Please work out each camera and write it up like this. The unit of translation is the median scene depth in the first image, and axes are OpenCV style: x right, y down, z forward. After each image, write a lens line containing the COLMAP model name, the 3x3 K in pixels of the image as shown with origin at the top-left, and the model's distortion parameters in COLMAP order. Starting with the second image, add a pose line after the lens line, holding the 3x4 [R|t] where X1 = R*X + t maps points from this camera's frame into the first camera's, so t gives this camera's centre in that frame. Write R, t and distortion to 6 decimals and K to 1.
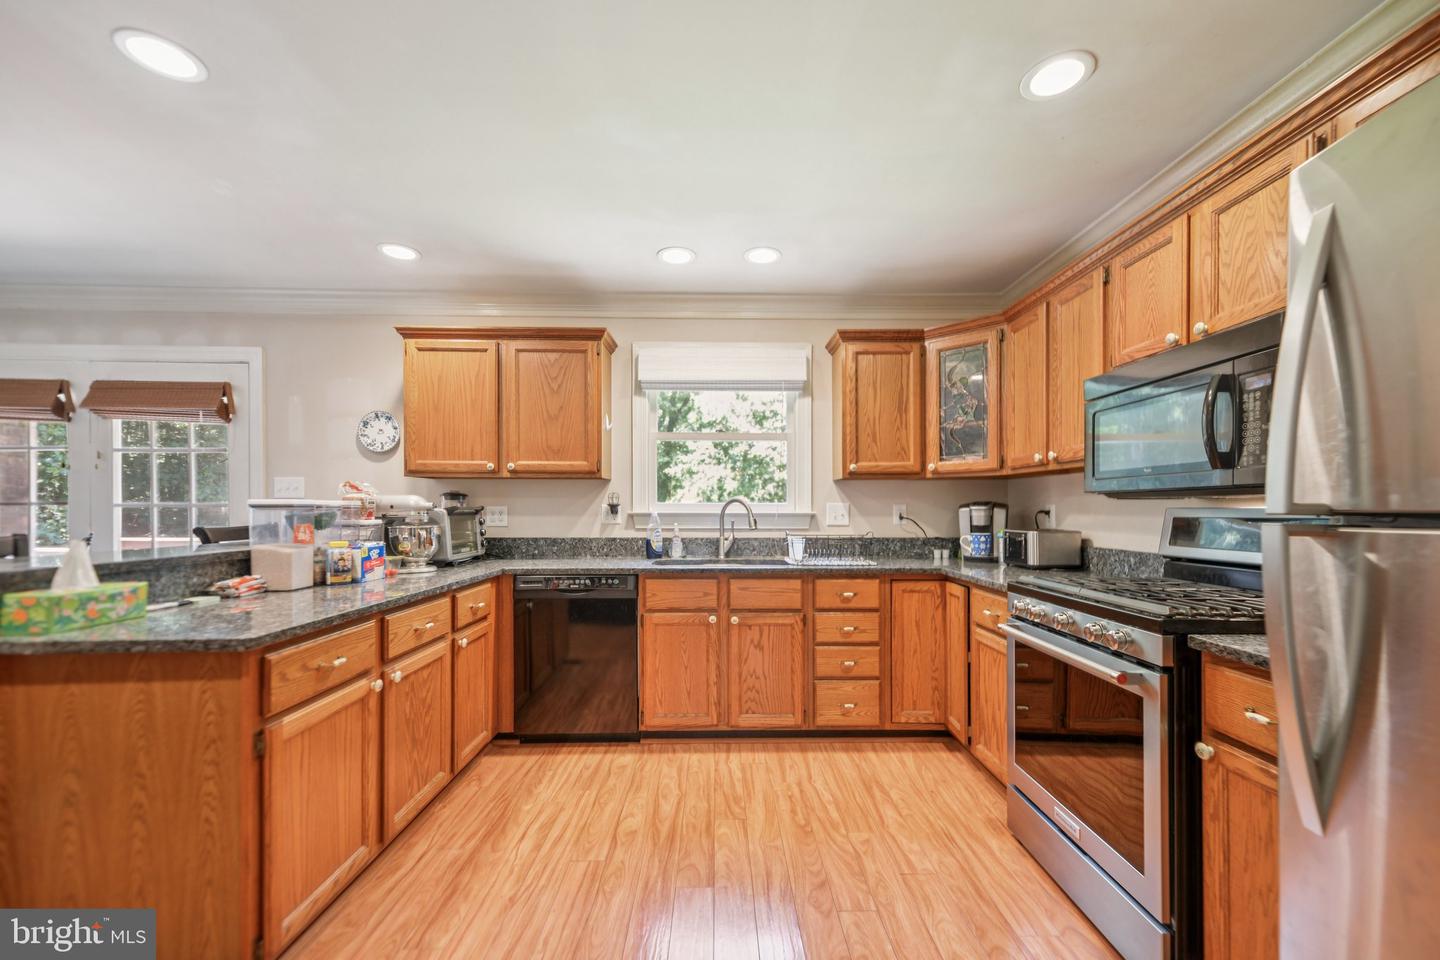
lens RADIAL K [[588.4, 0, 725.8], [0, 588.4, 511.1], [0, 0, 1]] dist [0.027543, -0.007049]
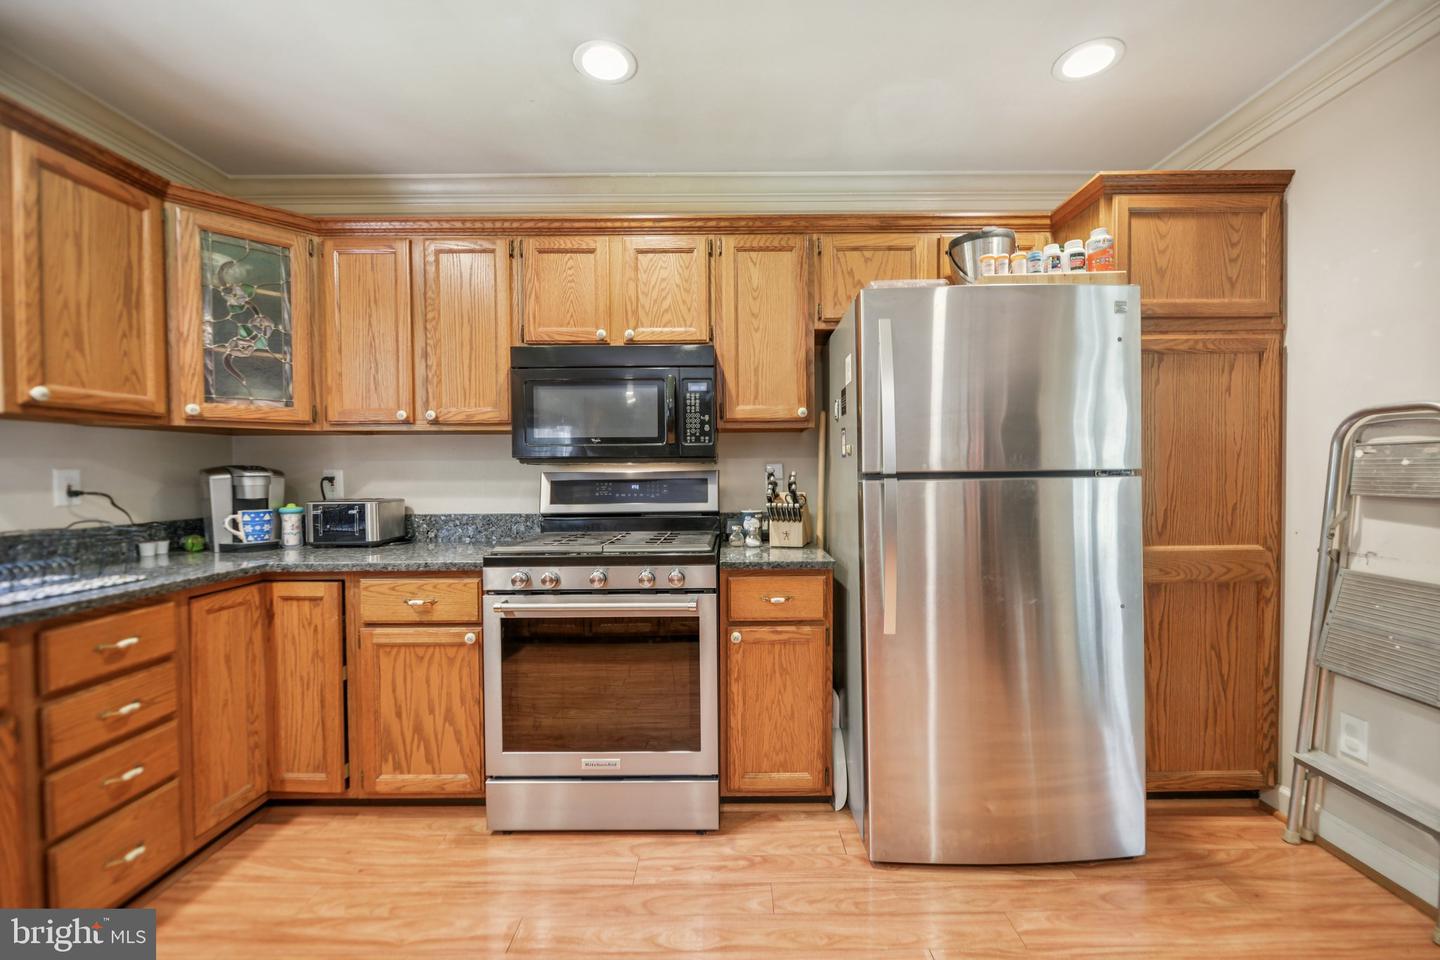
lens RADIAL K [[584.7, 0, 728.1], [0, 584.7, 483.9], [0, 0, 1]] dist [0.002206, -0.004091]
pose [[0.012189, -0.019742, 0.999731, -0.283884], [0.011479, 0.999742, 0.019602, -0.001375], [-0.999860, 0.011237, 0.012412, 0.453371]]
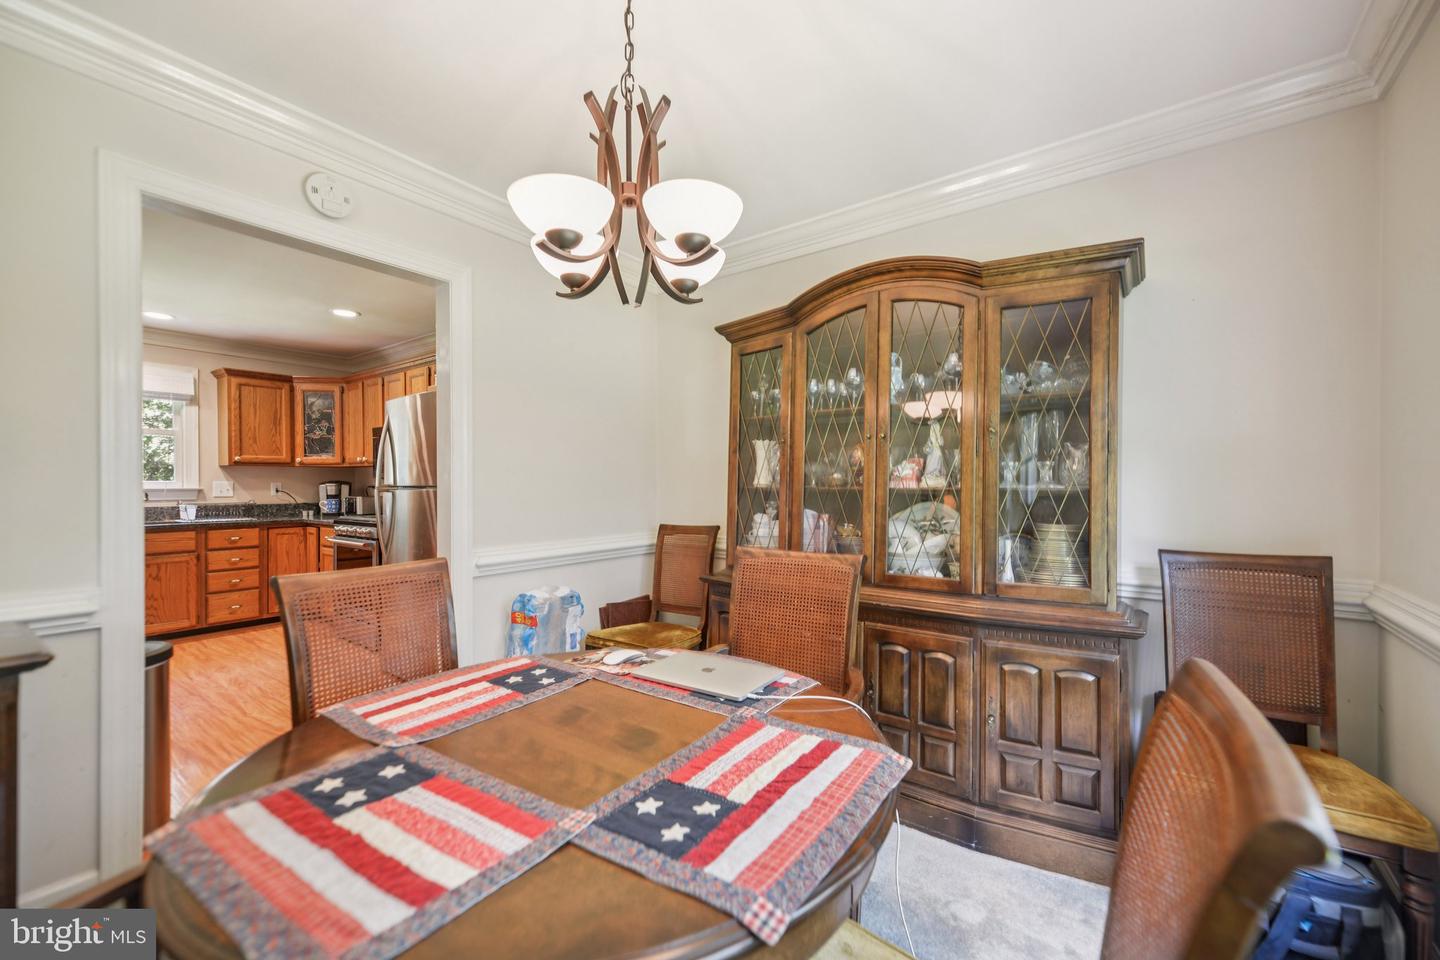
lens RADIAL K [[584.1, 0, 735.1], [0, 584.1, 486.2], [0, 0, 1]] dist [0.009592, -0.000205]
pose [[0.598304, -0.004554, 0.801256, -0.256586], [0.004952, 0.999986, 0.001987, 0.001942], [-0.801254, 0.002779, 0.598318, -1.037459]]
